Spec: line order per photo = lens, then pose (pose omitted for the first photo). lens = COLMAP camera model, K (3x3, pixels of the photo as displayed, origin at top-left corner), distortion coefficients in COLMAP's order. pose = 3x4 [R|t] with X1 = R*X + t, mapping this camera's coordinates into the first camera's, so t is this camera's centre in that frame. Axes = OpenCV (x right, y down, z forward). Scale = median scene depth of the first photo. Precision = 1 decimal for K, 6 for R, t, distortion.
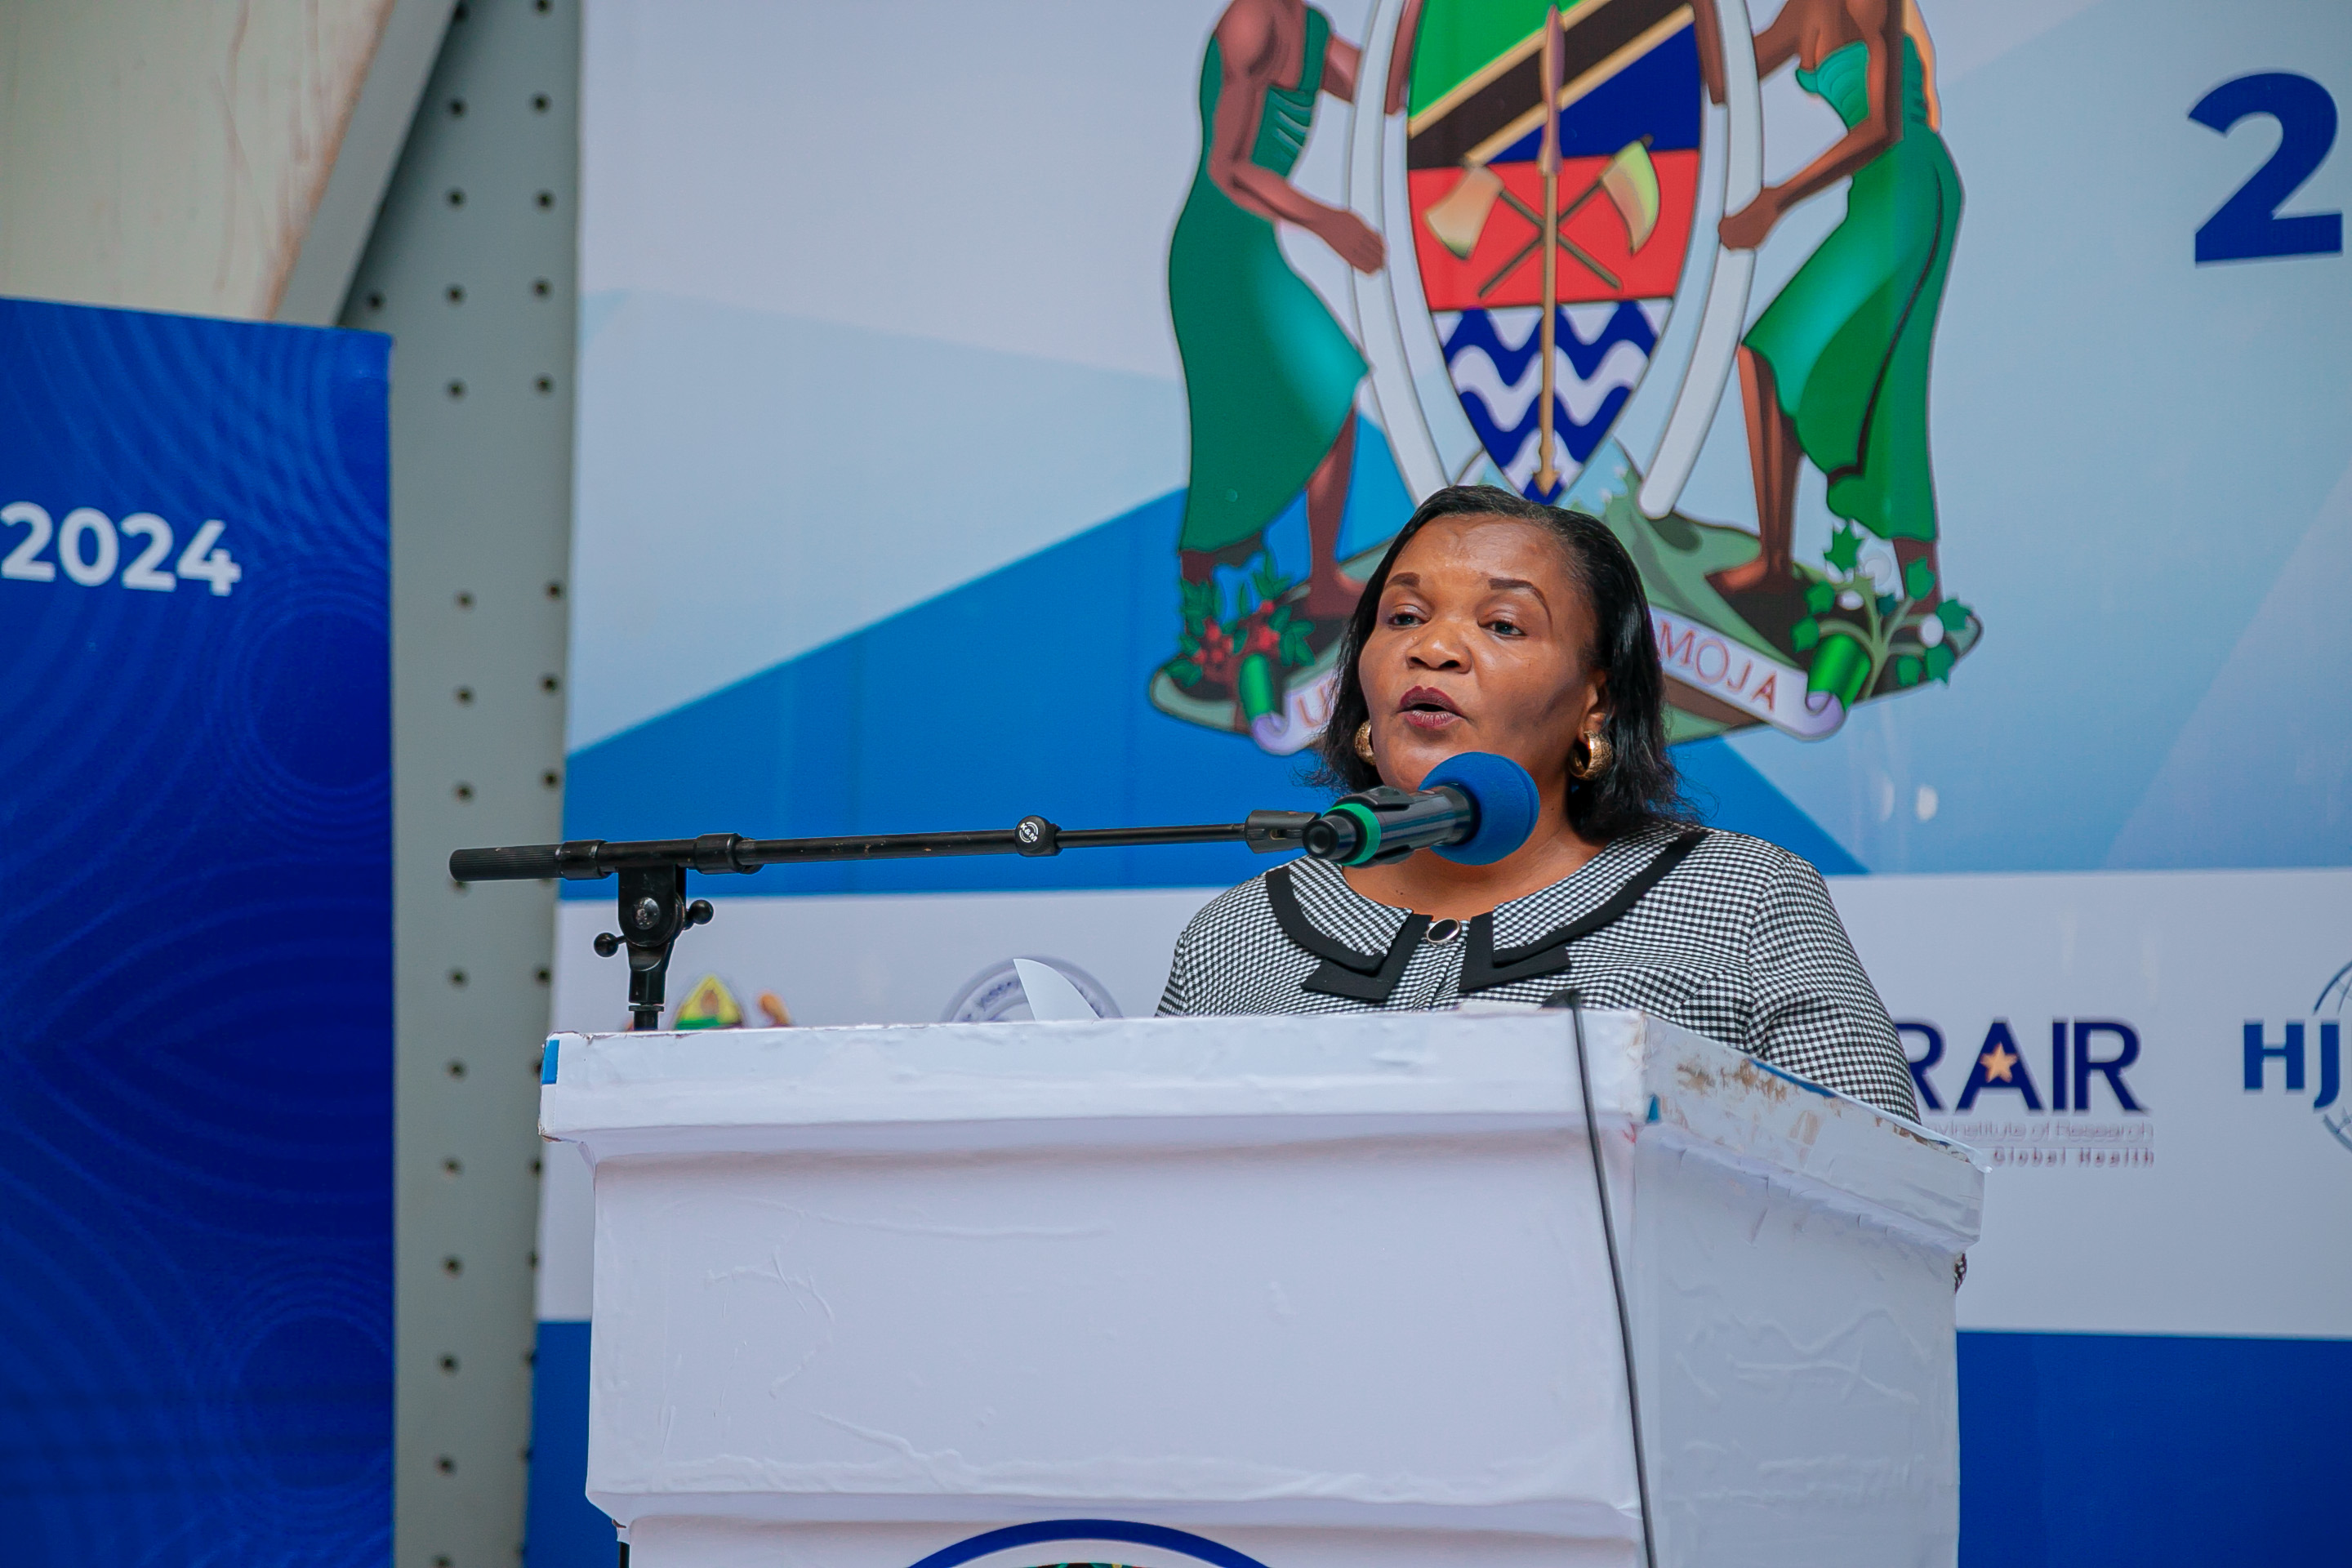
lens RADIAL K [[6461.8, 0, 1159.3], [0, 6461.8, 776.3], [0, 0, 1]] dist [0.577548, 0.000000]
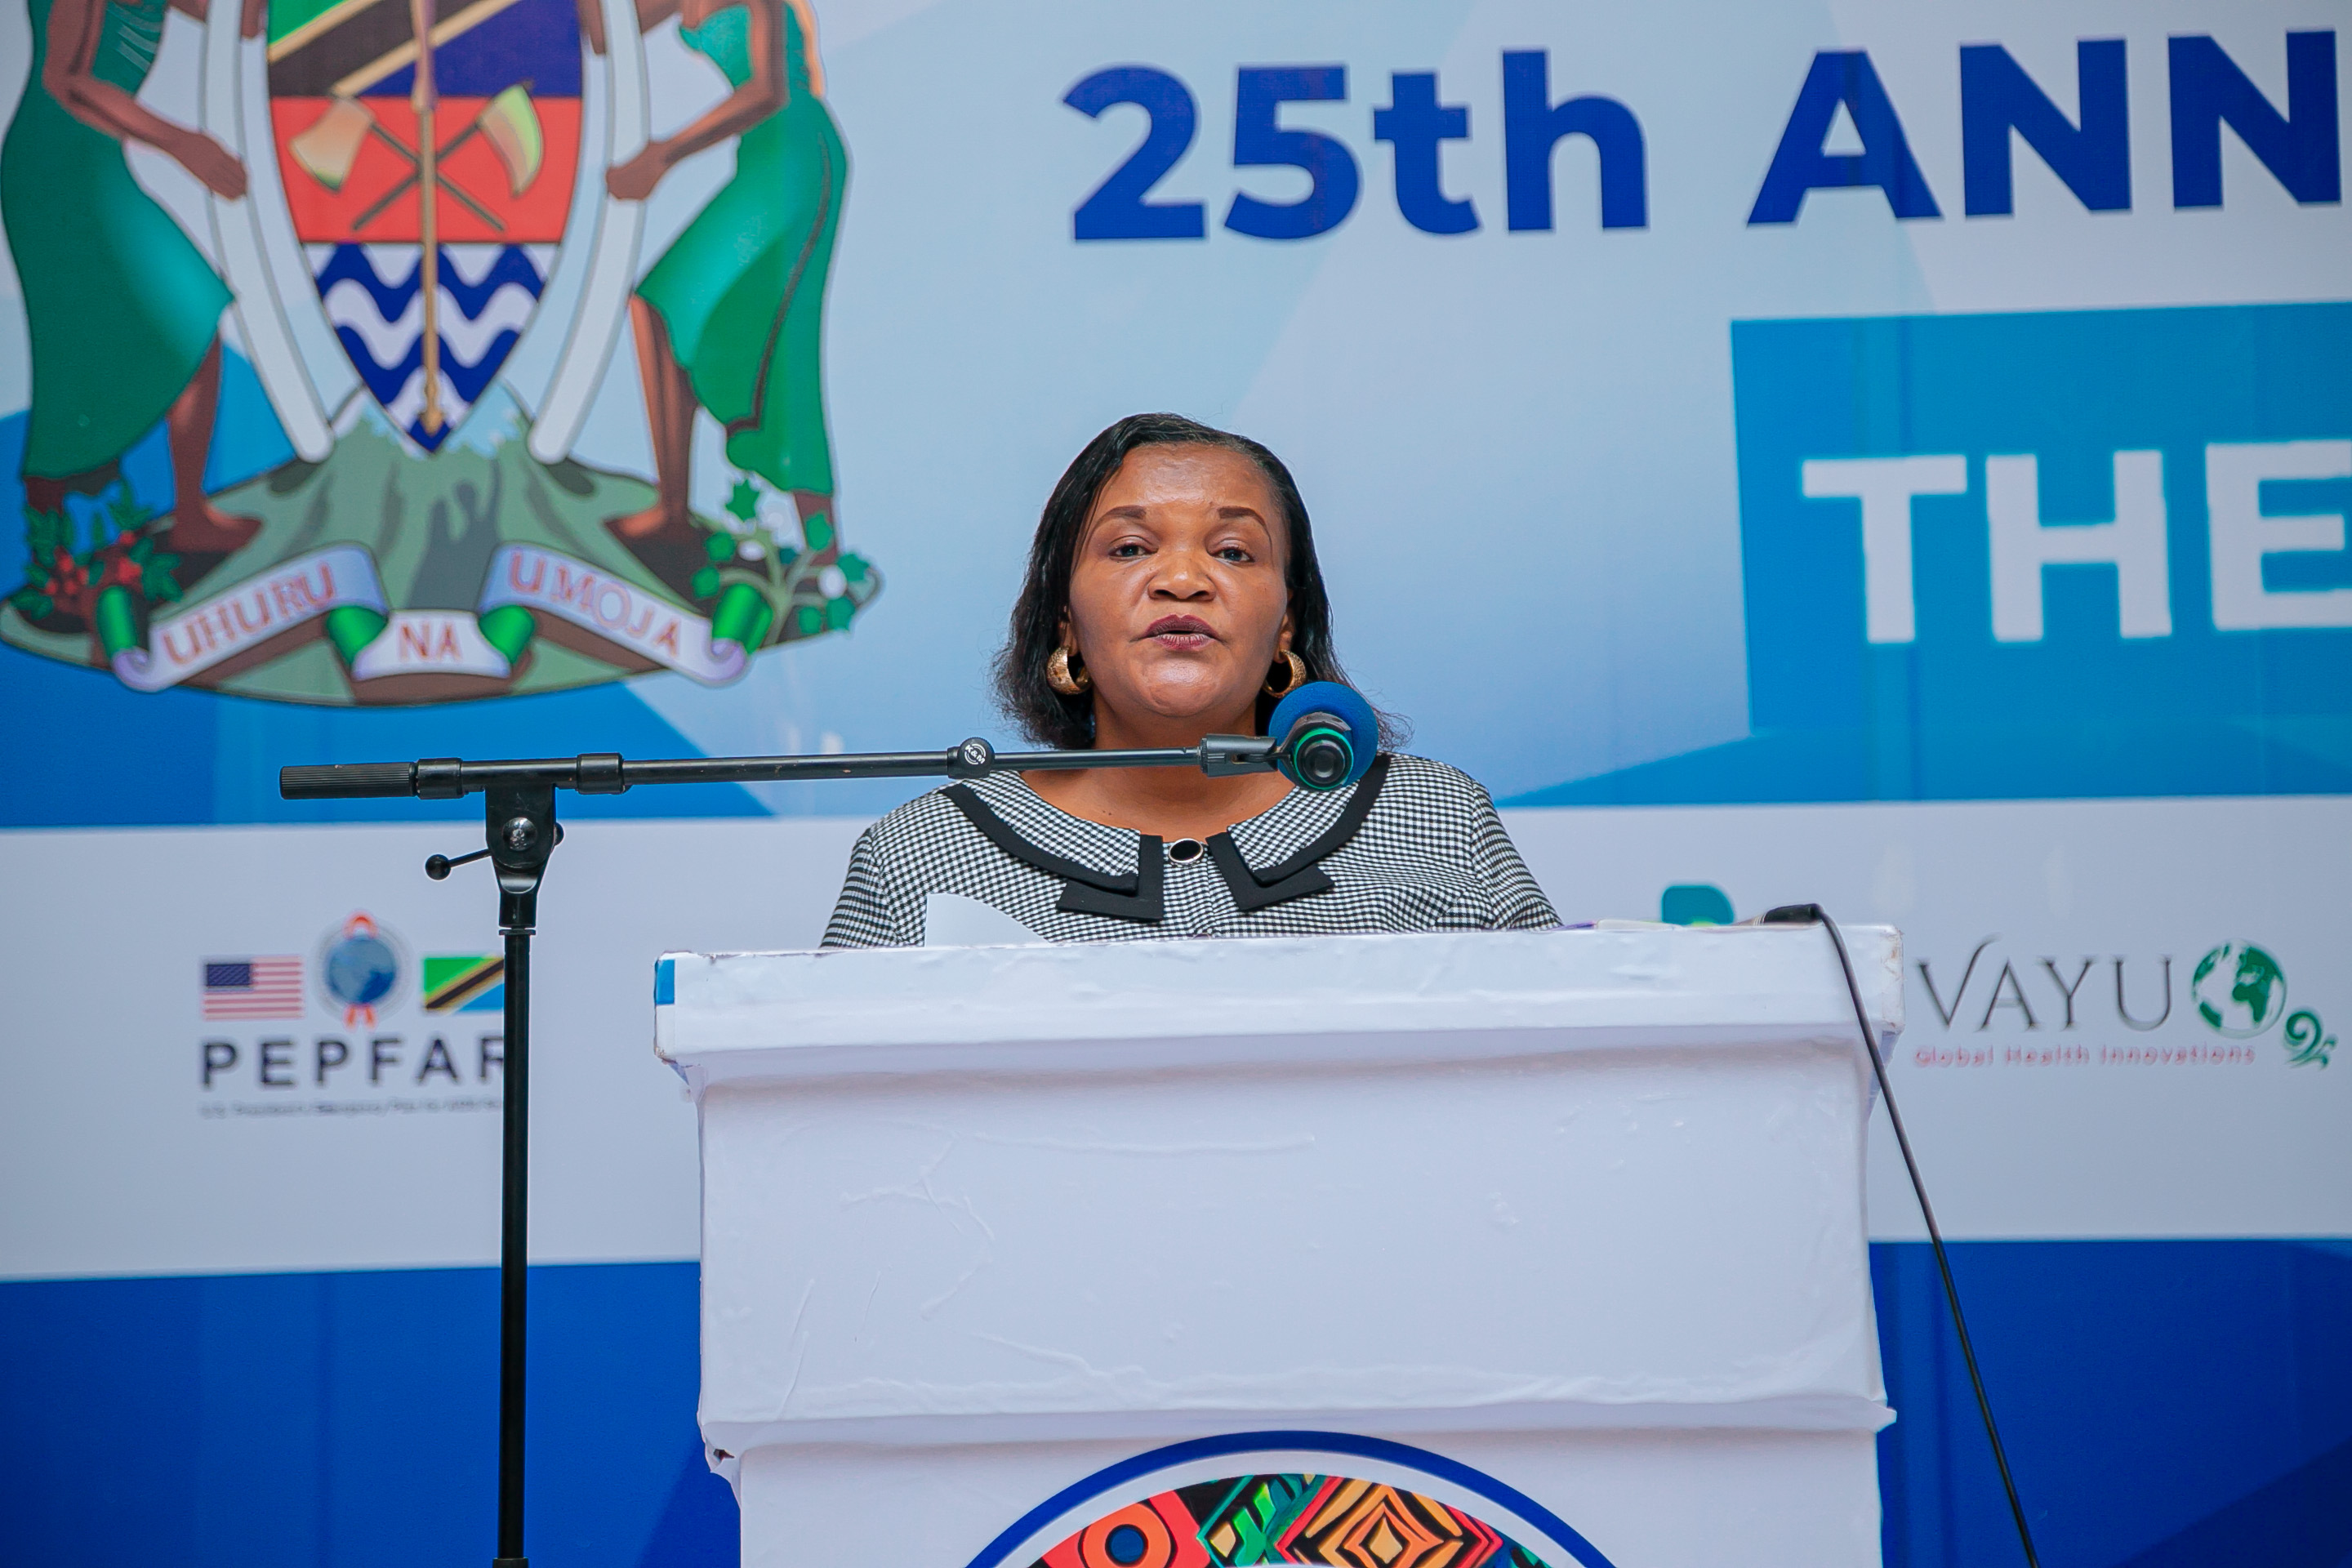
lens RADIAL K [[6288.0, 0, 1162.9], [0, 6288.0, 790.8], [0, 0, 1]] dist [0.632057, 0.000000]
pose [[0.908931, 0.009099, 0.416847, -0.250304], [-0.011626, 0.999926, 0.003522, 0.006682], [-0.416784, -0.008048, 0.908970, 0.066890]]
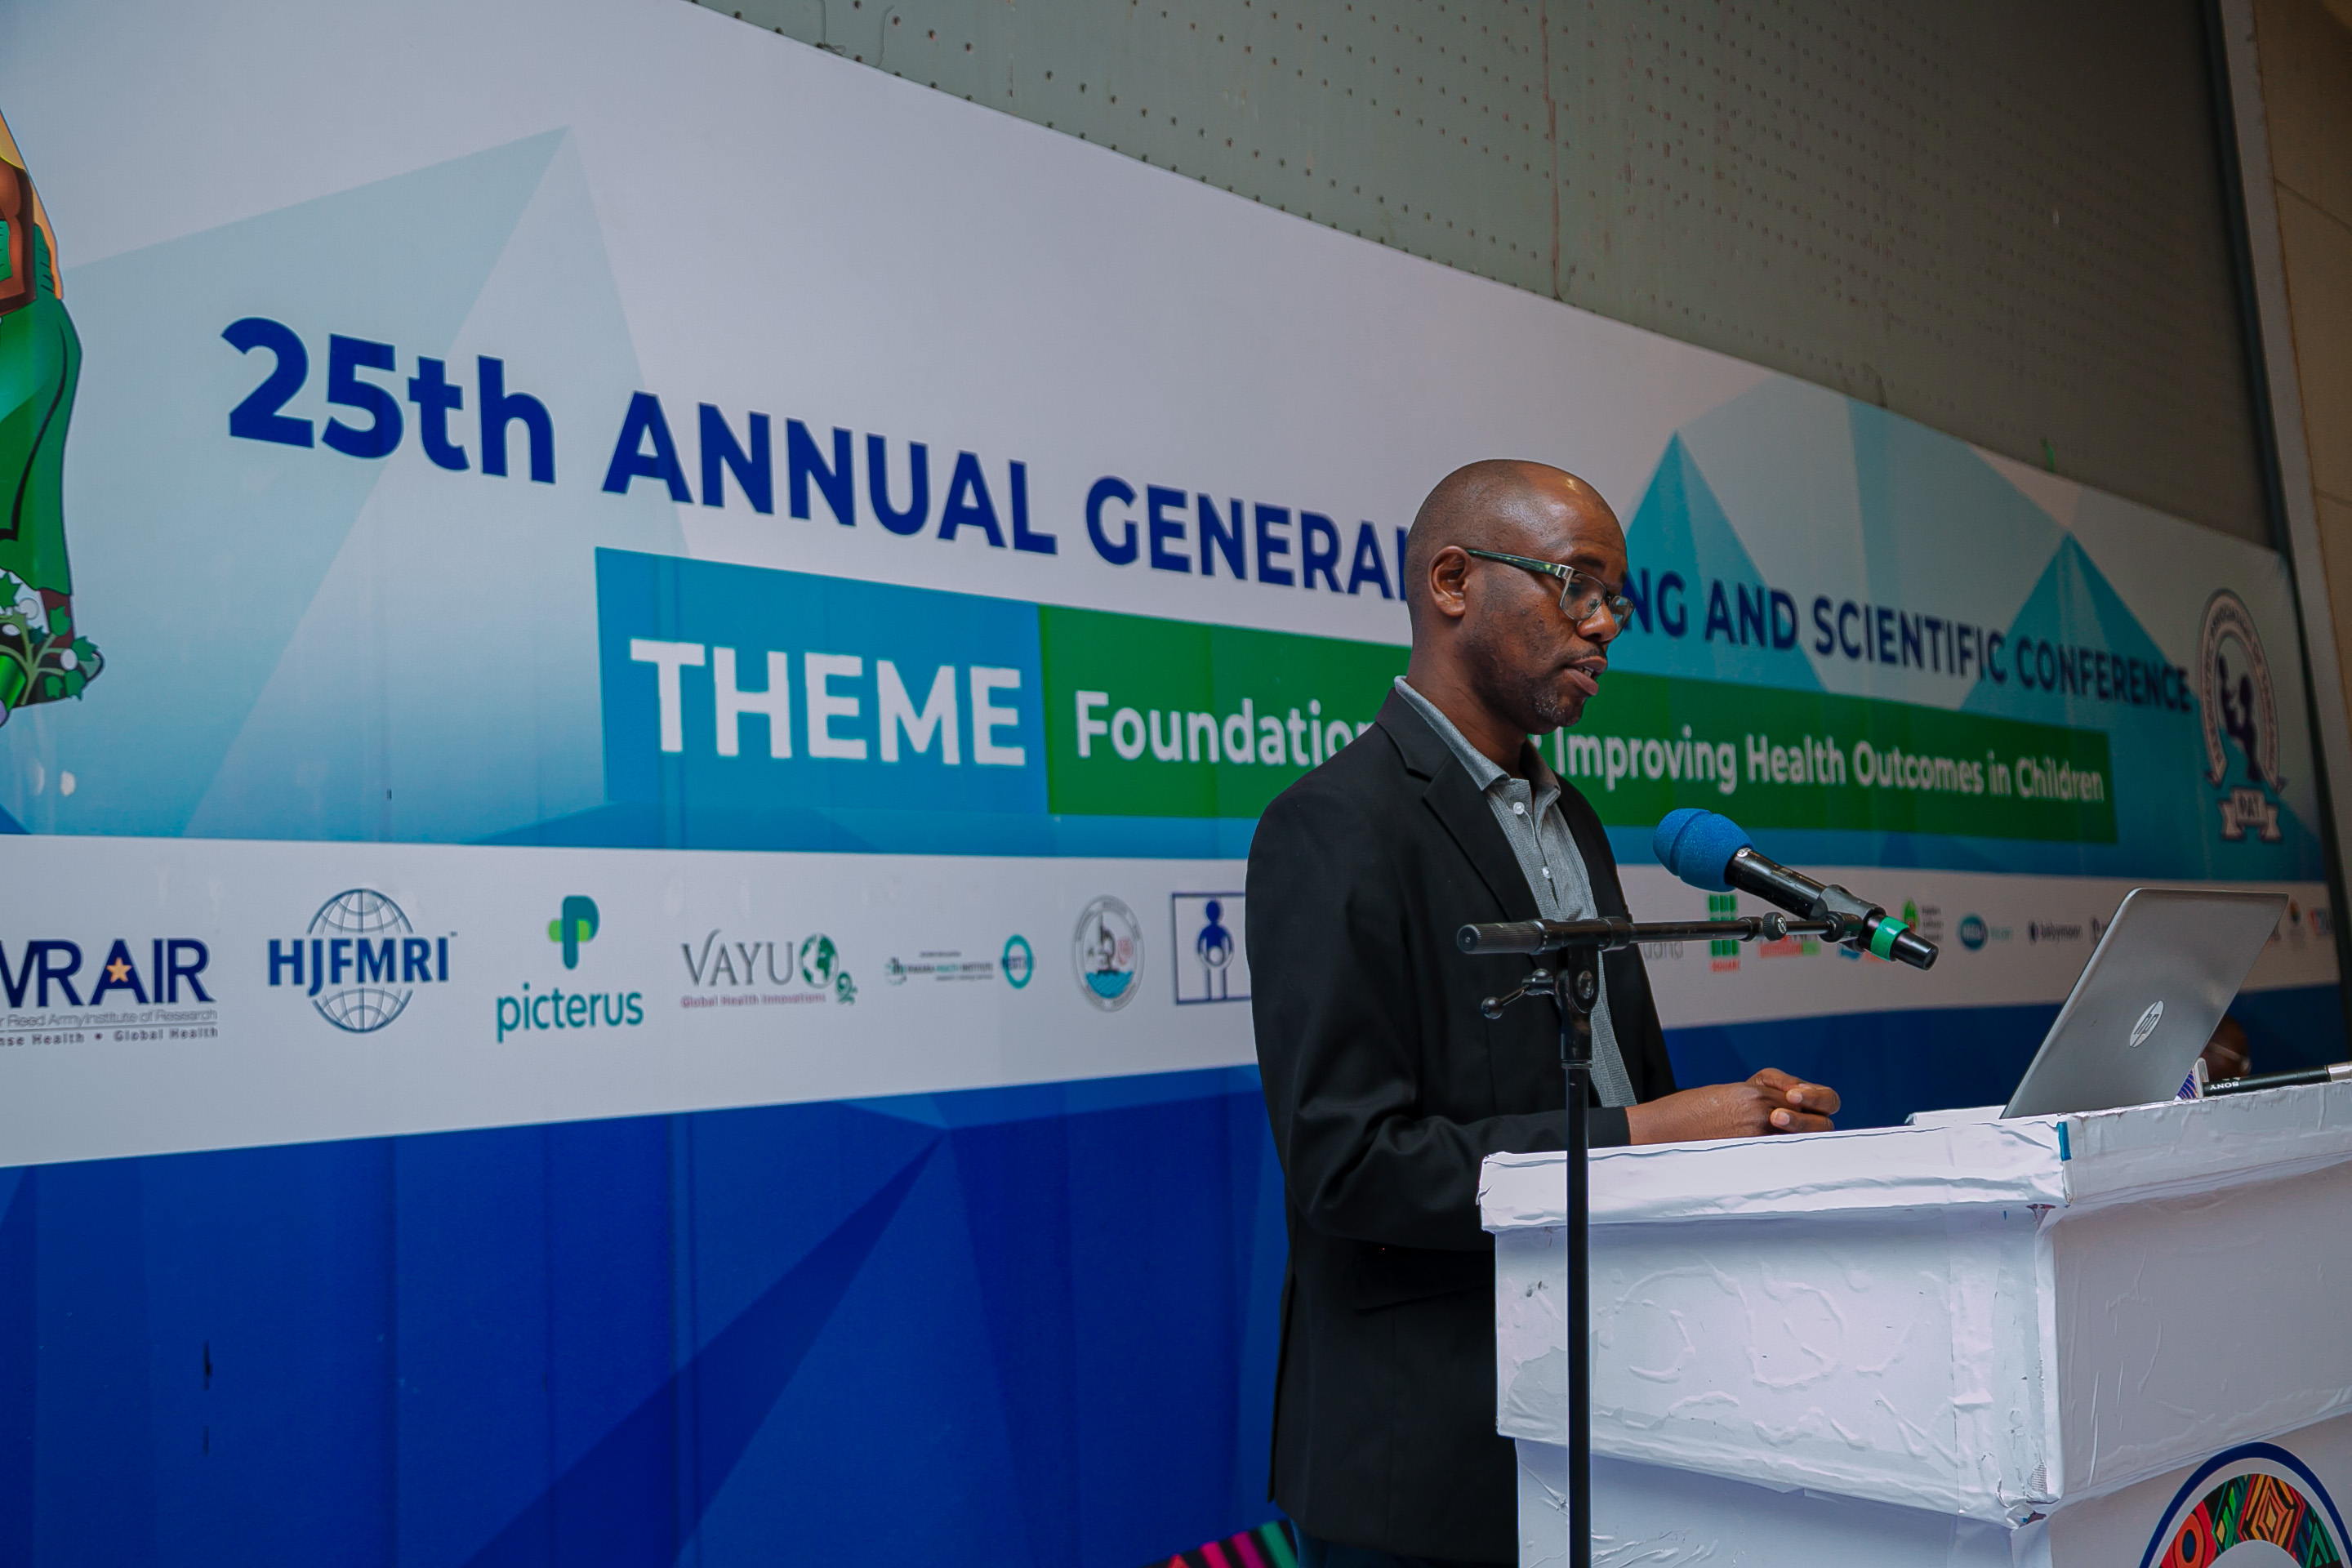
lens RADIAL K [[2667.0, 0, 1149.4], [0, 2667.0, 791.5], [0, 0, 1]] dist [0.077425, 0.000000]
pose [[0.282675, 0.040401, 0.958365, -0.366807], [-0.070892, 0.997260, -0.021130, 0.001572], [-0.956592, -0.061967, 0.284765, 0.611069]]
